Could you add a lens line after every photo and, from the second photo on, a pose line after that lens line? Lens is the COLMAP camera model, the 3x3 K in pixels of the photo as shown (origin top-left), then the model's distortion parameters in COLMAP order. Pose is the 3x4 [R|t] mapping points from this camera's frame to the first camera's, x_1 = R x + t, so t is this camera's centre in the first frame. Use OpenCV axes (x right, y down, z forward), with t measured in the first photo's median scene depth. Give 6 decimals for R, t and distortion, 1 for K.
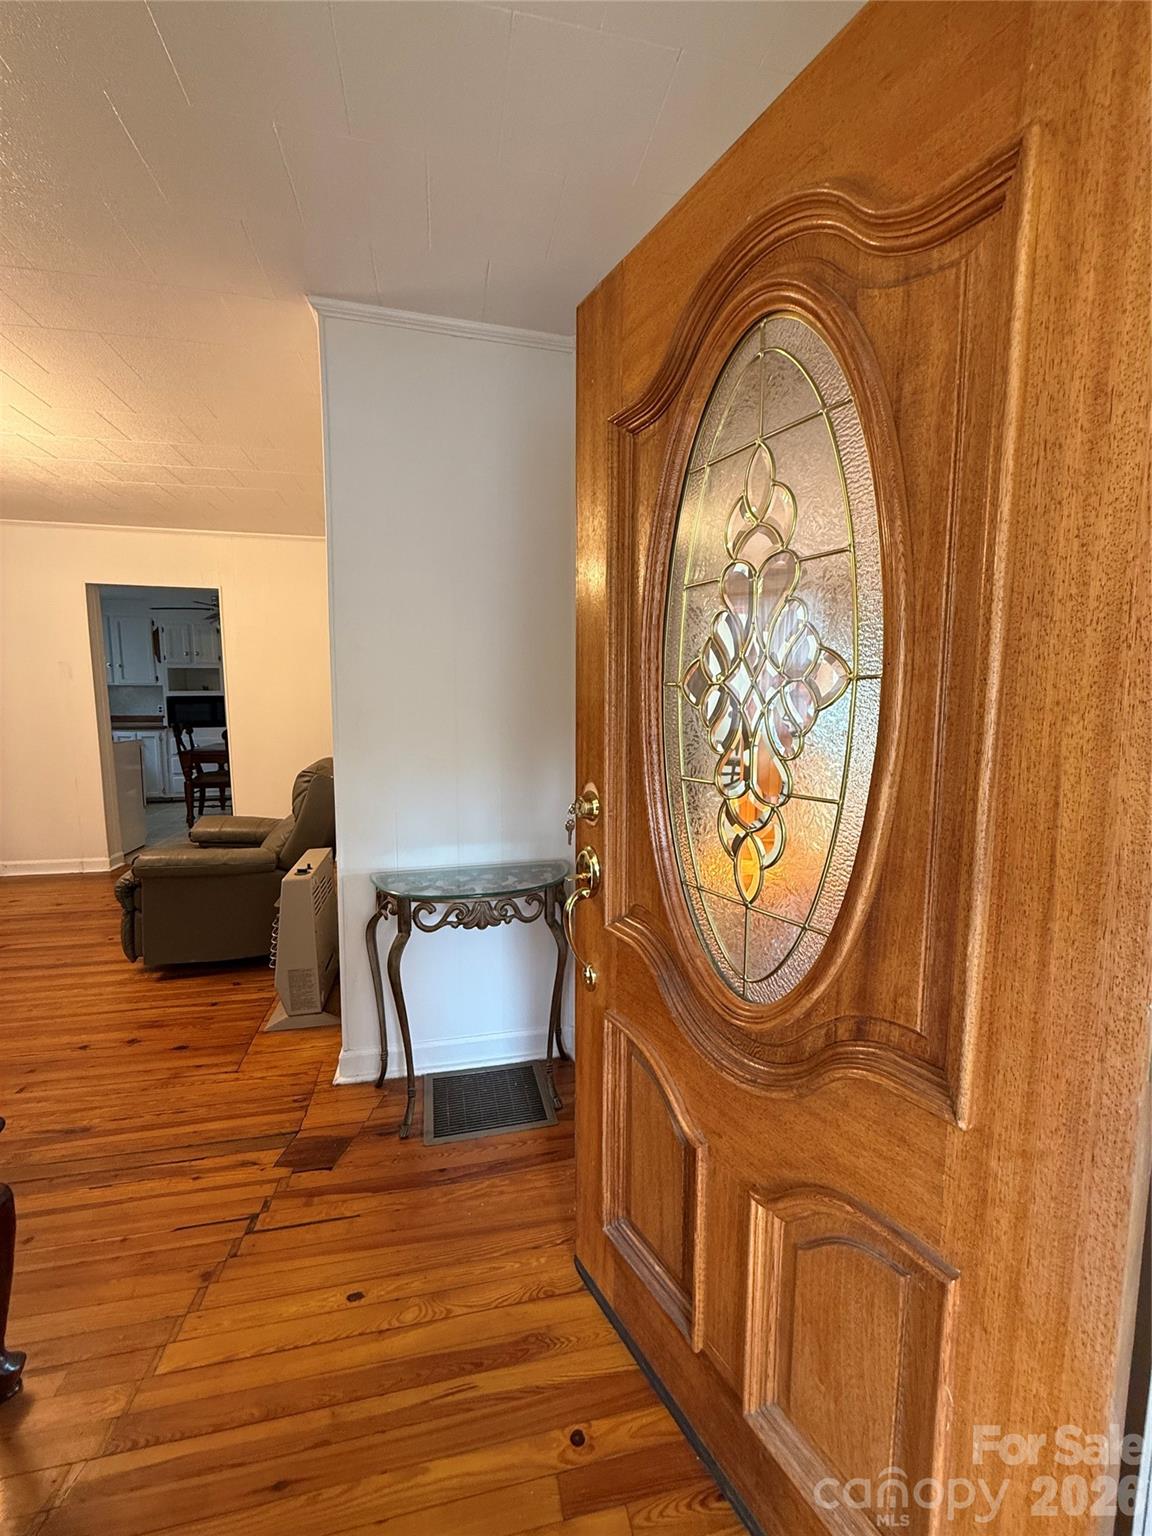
lens RADIAL K [[611.7, 0, 568.2], [0, 611.7, 762.1], [0, 0, 1]] dist [0.000818, 0.000468]
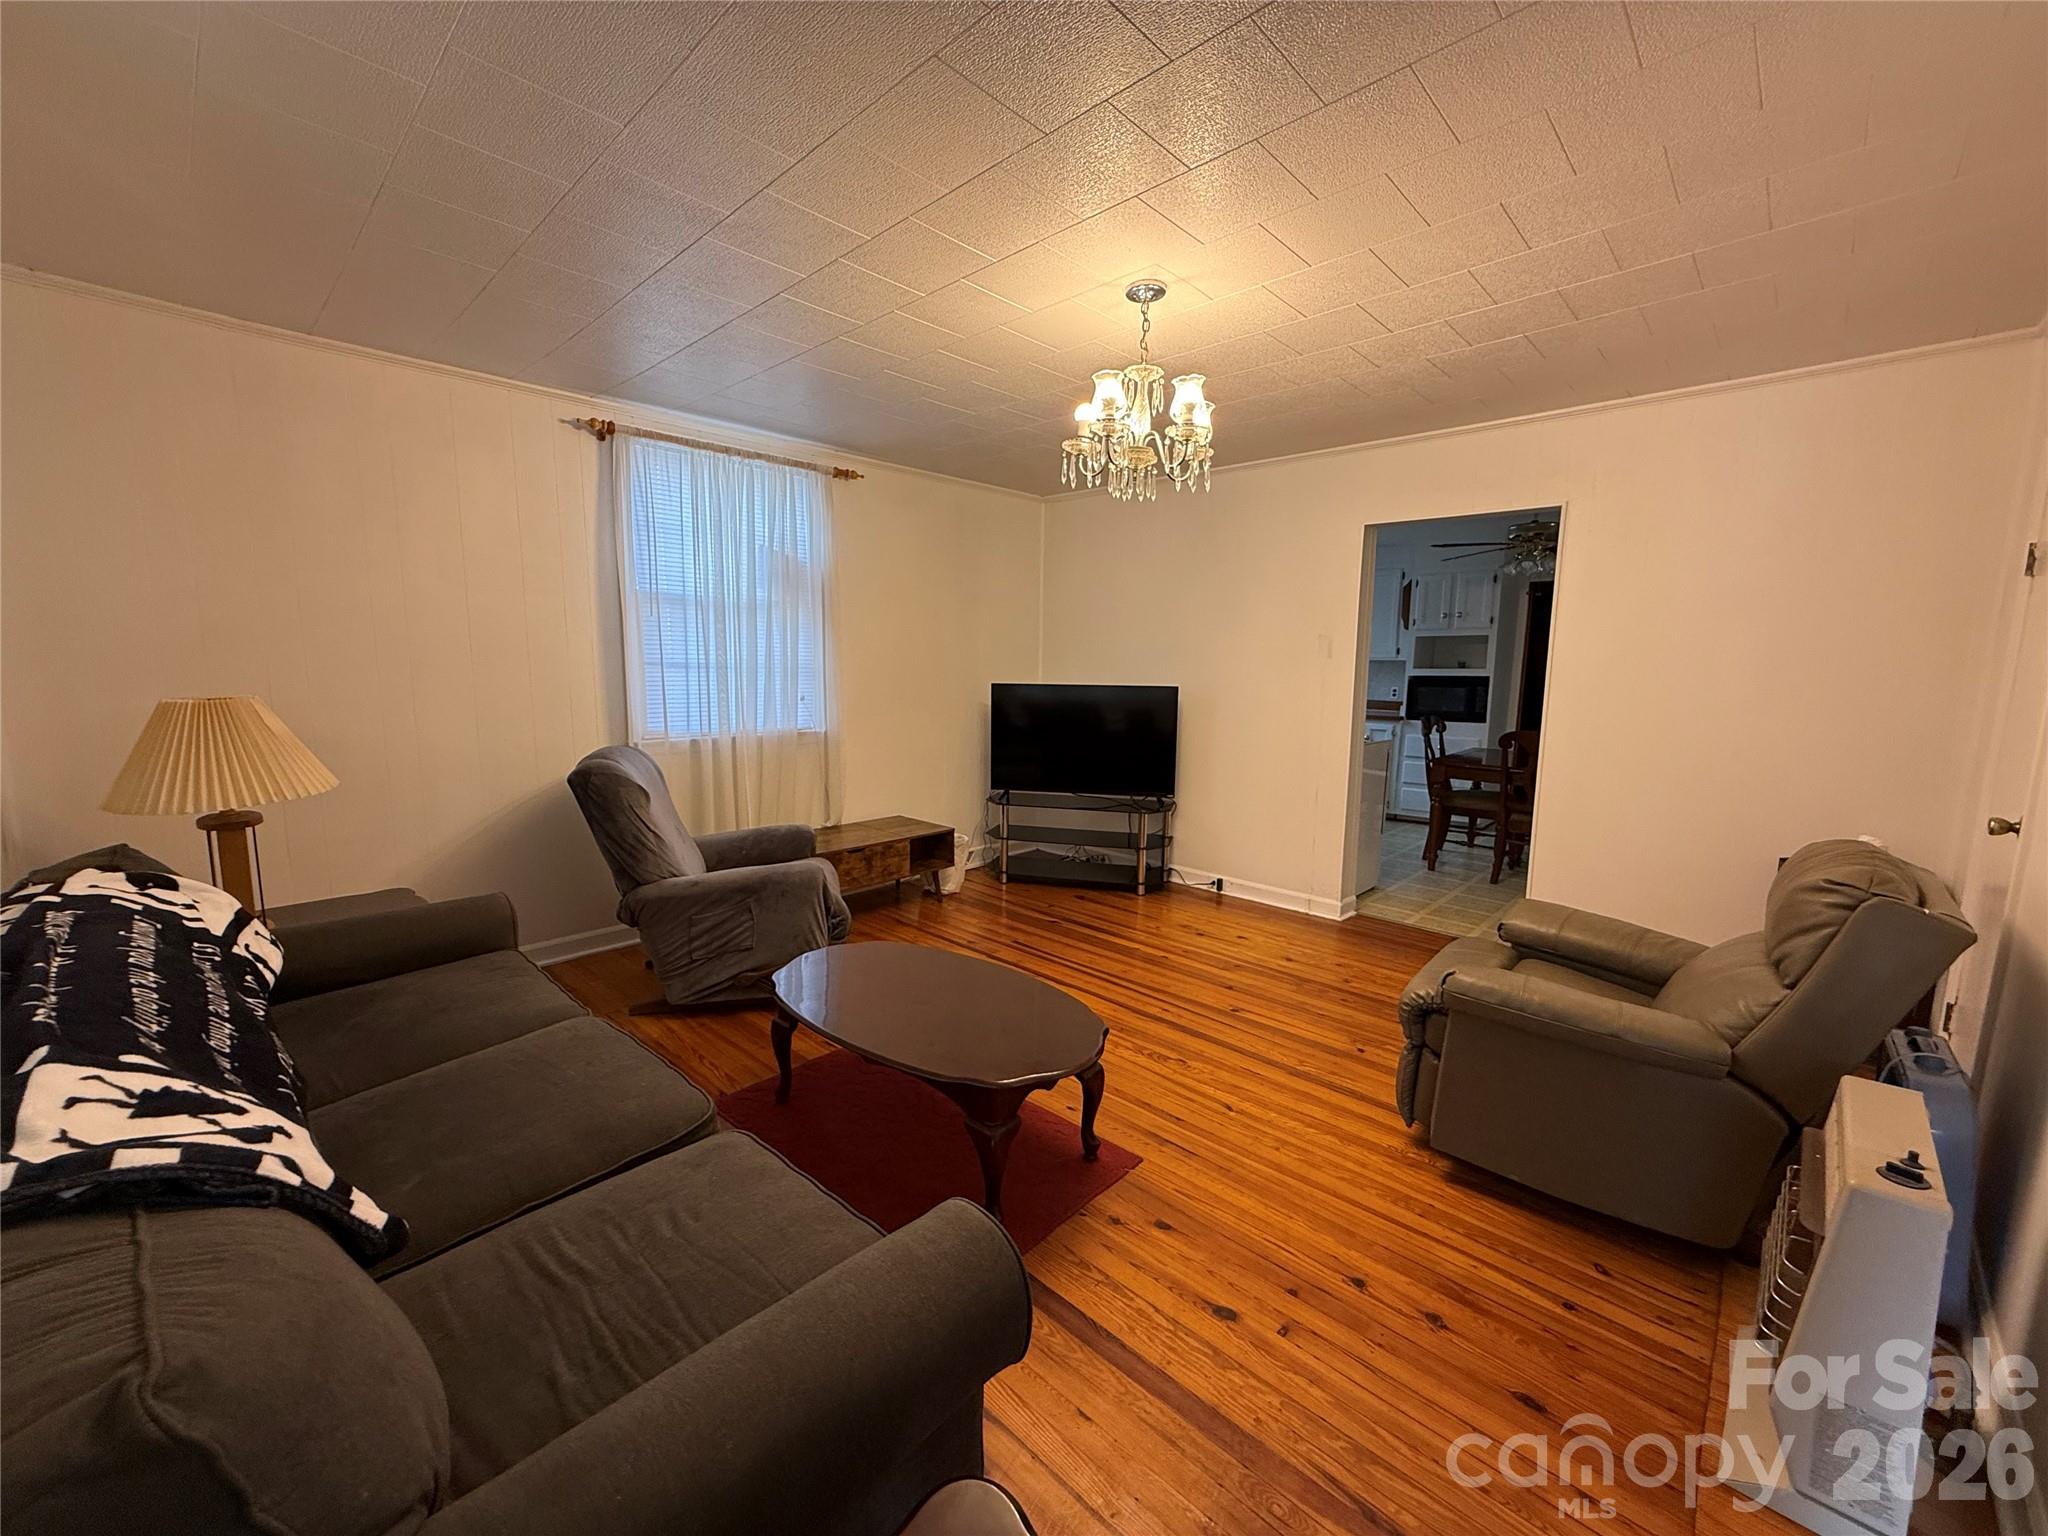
lens RADIAL K [[815.7, 0, 1021.8], [0, 815.7, 769.0], [0, 0, 1]] dist [0.000818, 0.000468]
pose [[0.569272, 0.118901, -0.813506, -0.232771], [-0.105483, 0.991872, 0.071157, -0.035902], [0.815354, 0.045303, 0.577187, 0.145368]]
